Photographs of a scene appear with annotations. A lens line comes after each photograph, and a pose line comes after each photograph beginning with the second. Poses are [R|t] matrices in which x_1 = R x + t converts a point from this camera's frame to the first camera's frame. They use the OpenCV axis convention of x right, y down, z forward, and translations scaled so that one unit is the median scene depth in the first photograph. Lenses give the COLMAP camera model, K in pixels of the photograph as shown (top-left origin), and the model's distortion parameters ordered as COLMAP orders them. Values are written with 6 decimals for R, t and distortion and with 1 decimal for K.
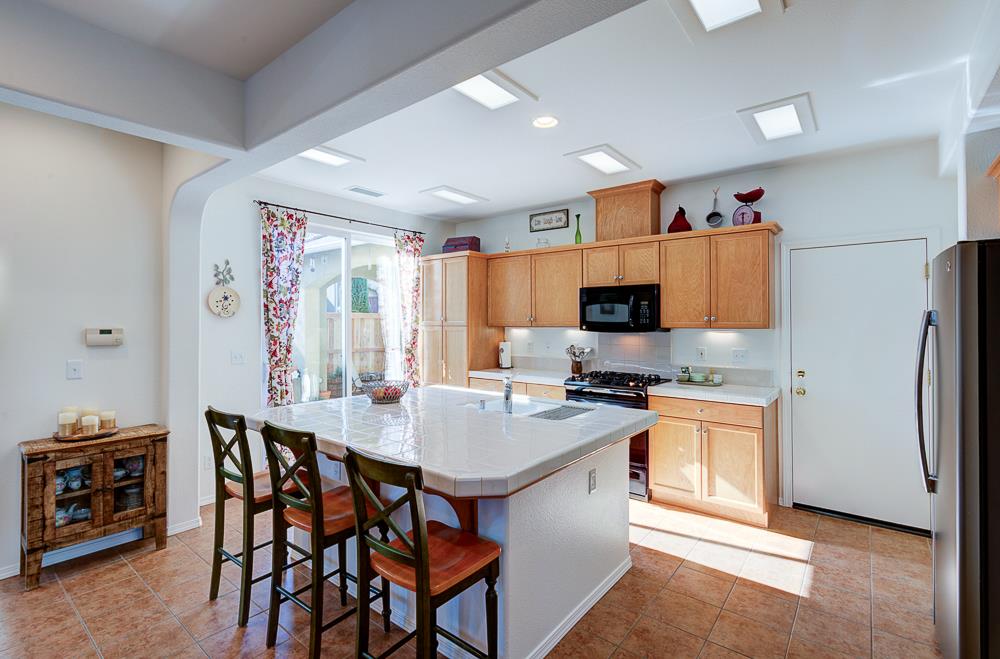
lens RADIAL K [[456.9, 0, 491.7], [0, 456.9, 327.9], [0, 0, 1]] dist [-0.003282, 0.000801]
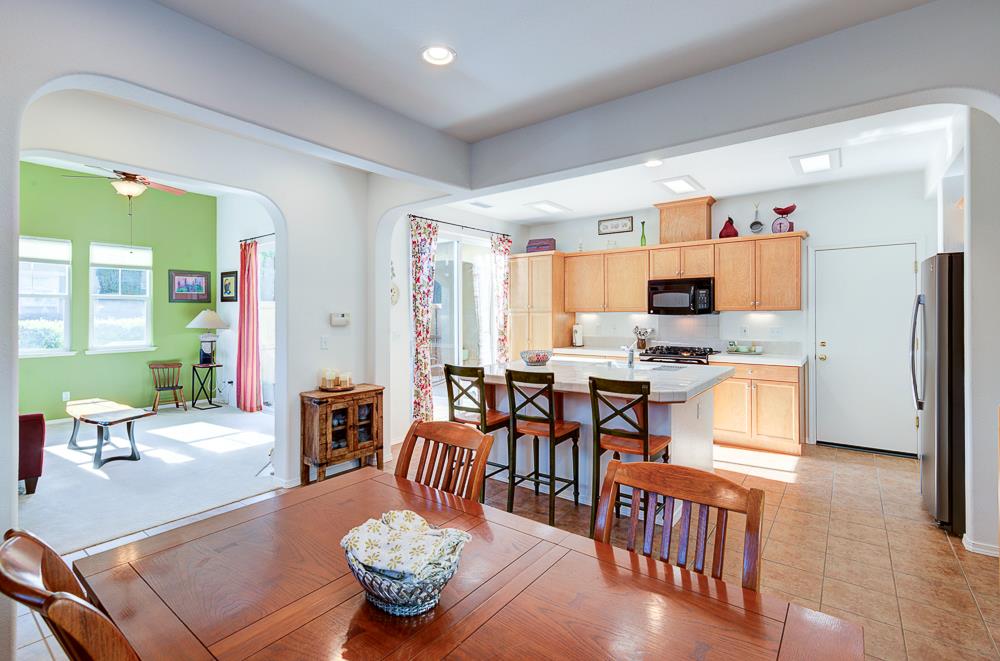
lens RADIAL K [[450.8, 0, 506.4], [0, 450.8, 326.6], [0, 0, 1]] dist [-0.003057, 0.001968]
pose [[0.999408, -0.010230, 0.032859, -0.275138], [0.009657, 0.999799, 0.017562, 0.016396], [-0.033032, -0.017234, 0.999306, -0.270469]]
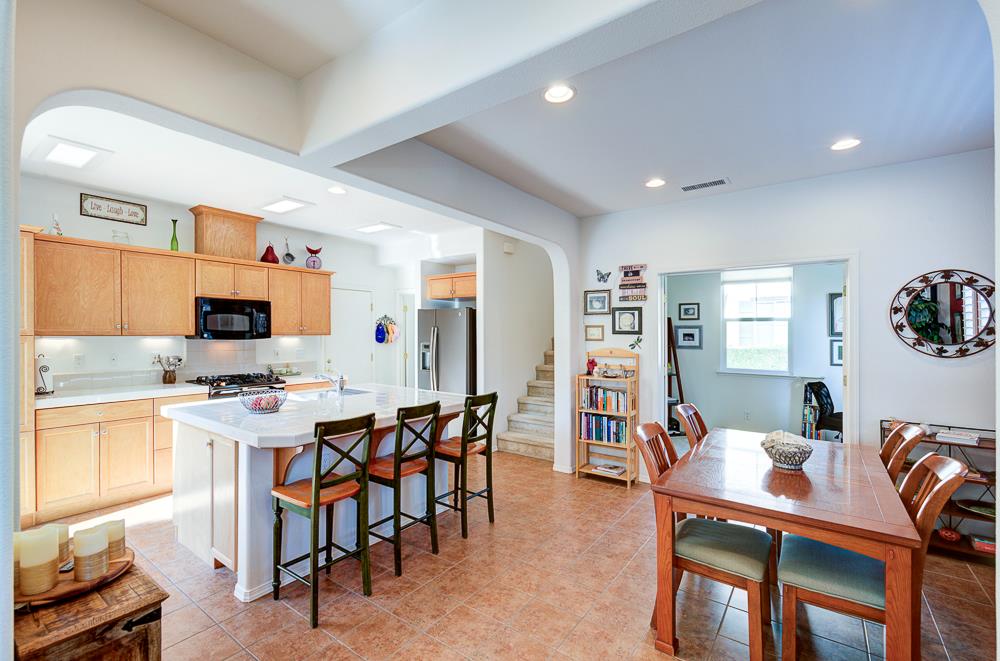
lens RADIAL K [[450.8, 0, 496.4], [0, 450.8, 328.9], [0, 0, 1]] dist [-0.003057, 0.001968]
pose [[-0.069907, -0.000807, 0.997553, -0.988148], [0.000512, 1.000000, 0.000845, -0.019022], [-0.997553, 0.000570, -0.069906, 0.461227]]
